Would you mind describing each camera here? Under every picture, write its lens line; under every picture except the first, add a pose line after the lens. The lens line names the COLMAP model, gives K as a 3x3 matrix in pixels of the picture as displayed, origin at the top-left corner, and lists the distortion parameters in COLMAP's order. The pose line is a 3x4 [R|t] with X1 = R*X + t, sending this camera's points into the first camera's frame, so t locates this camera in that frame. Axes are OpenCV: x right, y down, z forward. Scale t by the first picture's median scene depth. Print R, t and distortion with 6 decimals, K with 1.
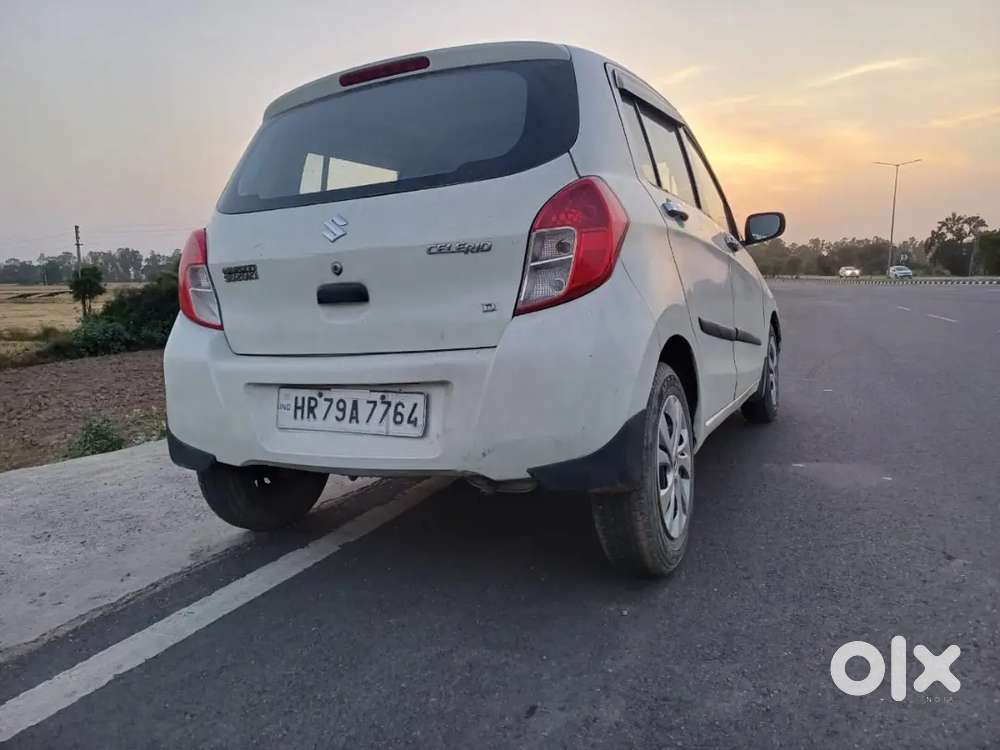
lens RADIAL K [[788.9, 0, 474.7], [0, 788.9, 356.4], [0, 0, 1]] dist [0.108455, -0.124279]
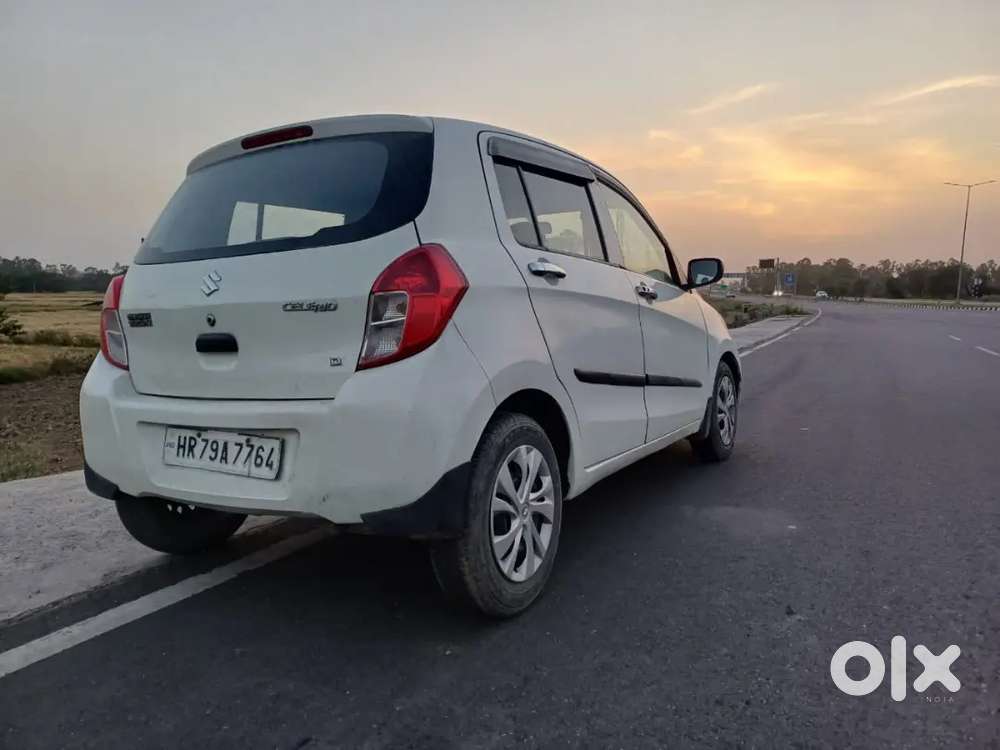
lens RADIAL K [[788.9, 0, 474.7], [0, 788.9, 356.4], [0, 0, 1]] dist [0.108455, -0.124279]
pose [[0.996817, 0.025007, -0.075702, 0.260957], [-0.026321, 0.999519, -0.016405, -0.051170], [0.075255, 0.018345, 0.996996, -0.060277]]
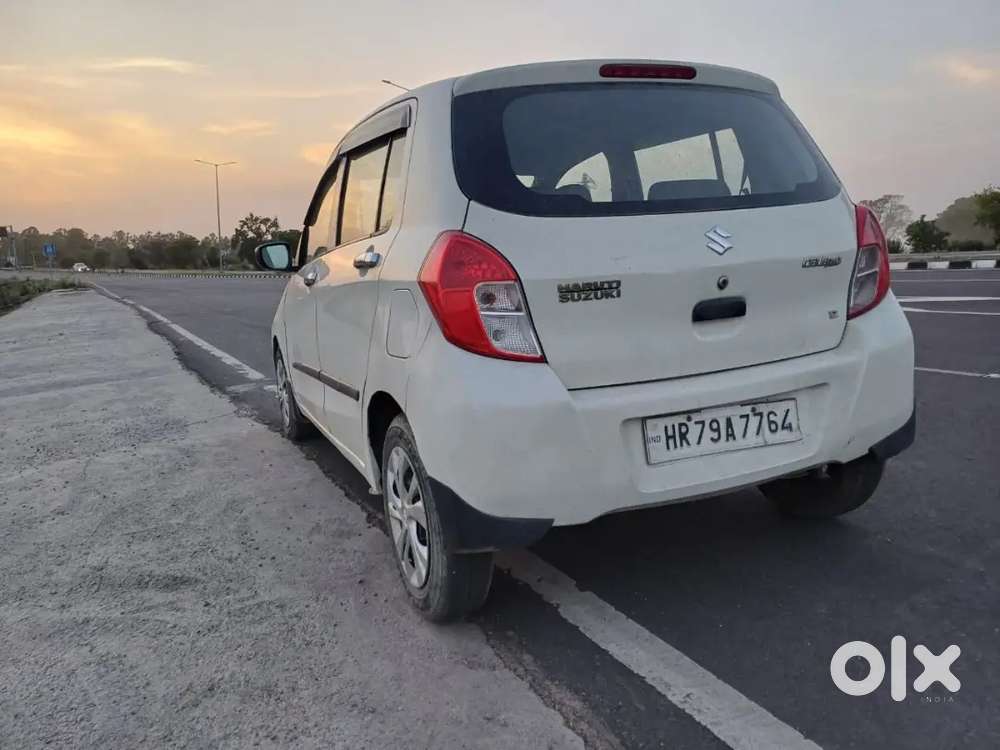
lens RADIAL K [[776.4, 0, 527.7], [0, 776.4, 372.5], [0, 0, 1]] dist [0.067062, 0.000404]
pose [[0.621058, -0.110772, 0.775897, -1.019931], [0.087095, 0.993585, 0.072136, -0.088427], [-0.778911, 0.022776, 0.626721, 0.575517]]
